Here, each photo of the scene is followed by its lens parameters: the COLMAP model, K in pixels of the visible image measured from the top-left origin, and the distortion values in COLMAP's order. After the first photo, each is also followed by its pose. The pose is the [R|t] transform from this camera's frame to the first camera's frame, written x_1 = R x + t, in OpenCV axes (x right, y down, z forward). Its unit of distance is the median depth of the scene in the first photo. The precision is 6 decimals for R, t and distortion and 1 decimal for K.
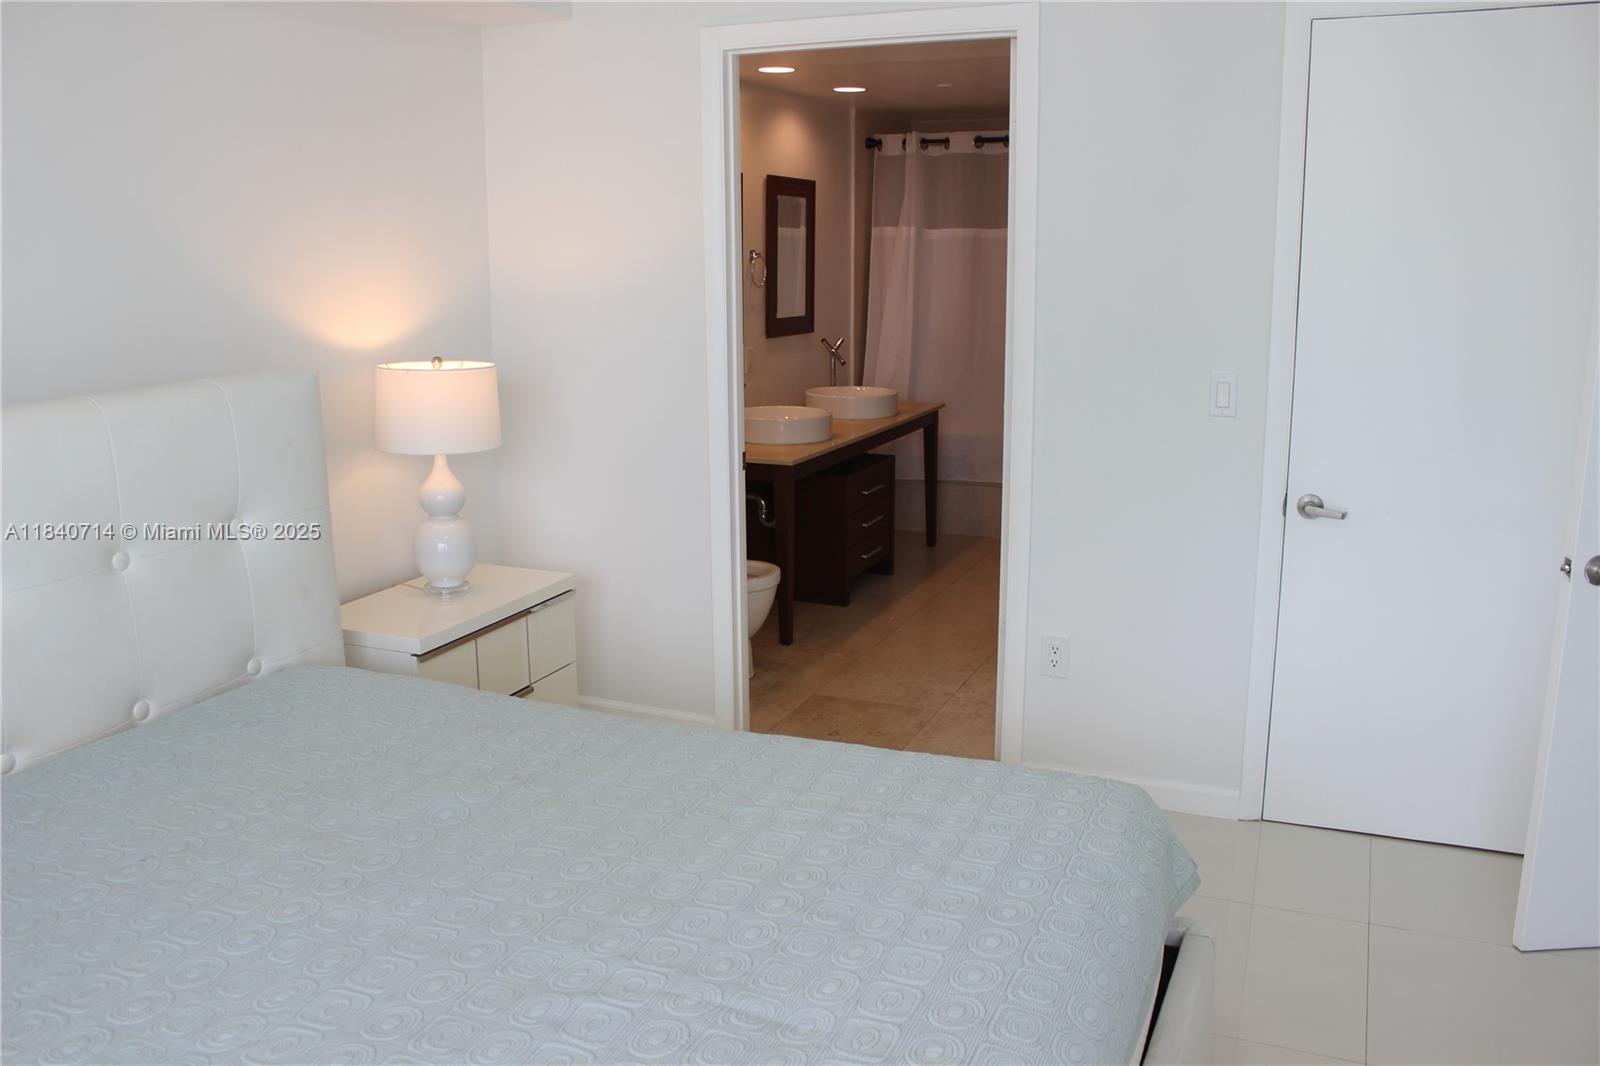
lens RADIAL K [[1378.2, 0, 800.0], [0, 1378.2, 533.0], [0, 0, 1]] dist [-0.172959, 0.187781]
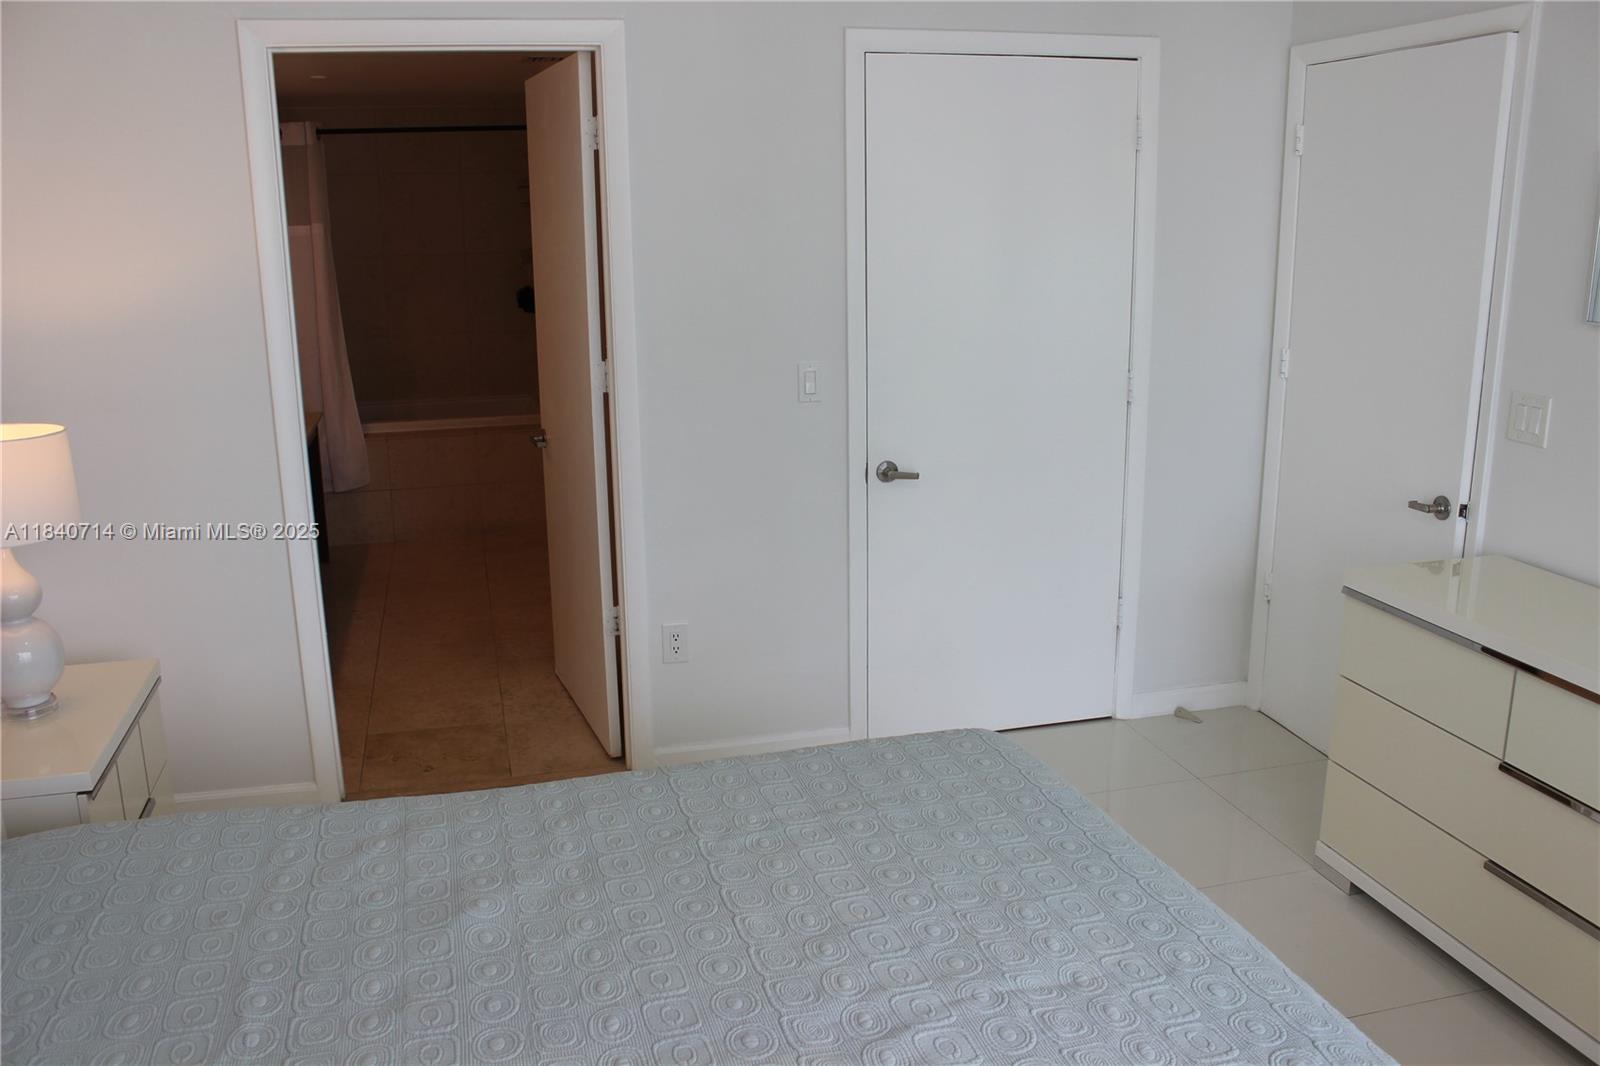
lens RADIAL K [[1378.2, 0, 800.0], [0, 1378.2, 533.0], [0, 0, 1]] dist [-0.172959, 0.187781]
pose [[0.792343, -0.152186, 0.590789, -0.349257], [0.137739, 0.988008, 0.069779, -0.054434], [-0.594324, 0.026086, 0.803803, 0.089045]]
